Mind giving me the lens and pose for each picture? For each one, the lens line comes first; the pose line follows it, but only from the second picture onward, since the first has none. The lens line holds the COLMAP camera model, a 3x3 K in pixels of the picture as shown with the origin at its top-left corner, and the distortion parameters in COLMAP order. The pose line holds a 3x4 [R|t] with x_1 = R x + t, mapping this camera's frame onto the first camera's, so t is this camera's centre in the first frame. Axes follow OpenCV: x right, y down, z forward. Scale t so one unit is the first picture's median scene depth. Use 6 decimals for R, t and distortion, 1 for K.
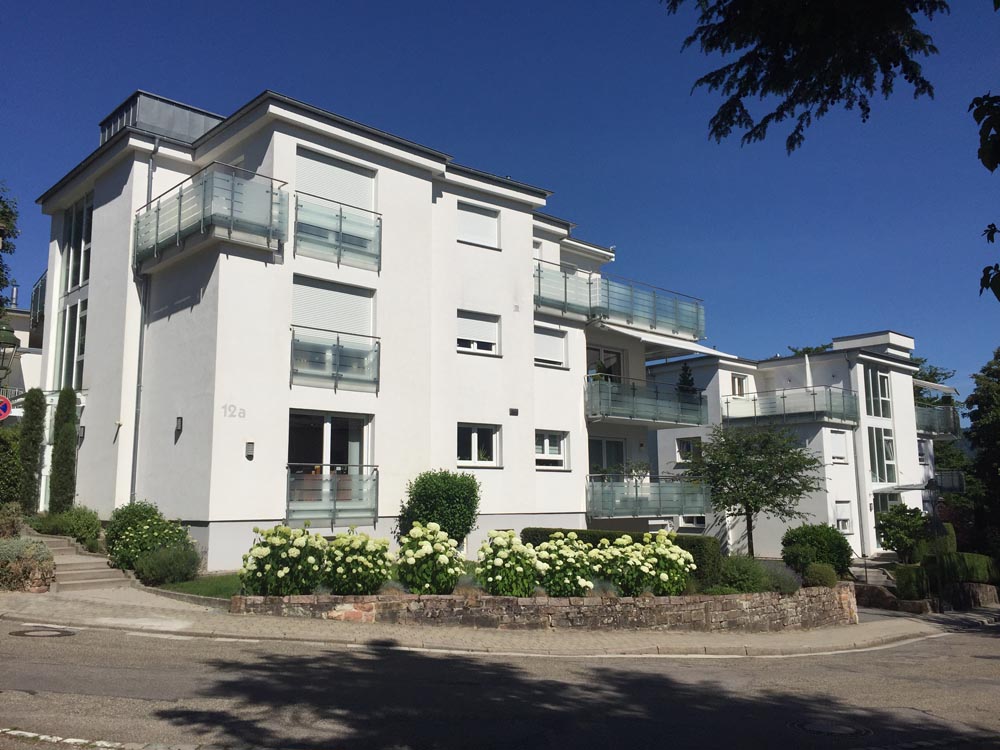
lens RADIAL K [[848.3, 0, 500.0], [0, 848.3, 375.0], [0, 0, 1]] dist [0.007601, 0.008187]
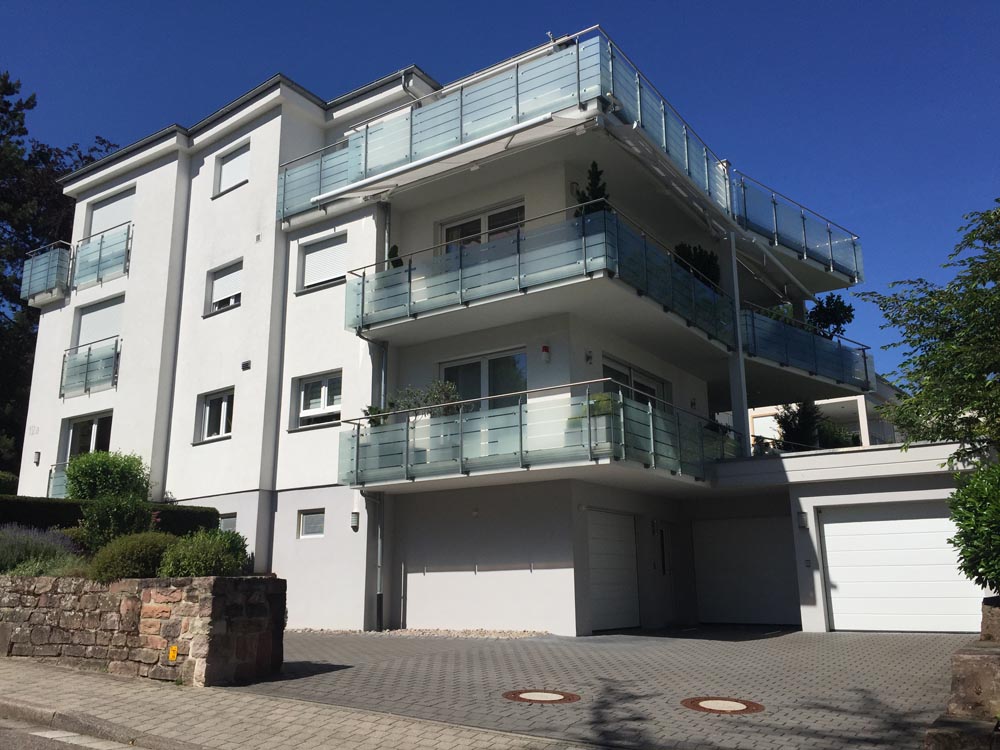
lens RADIAL K [[870.8, 0, 490.8], [0, 870.8, 355.3], [0, 0, 1]] dist [0.082451, -0.128210]
pose [[0.209616, -0.249966, -0.945293, 0.988657], [0.156519, 0.962882, -0.219909, 0.293905], [0.965175, -0.101859, 0.240959, 1.198738]]
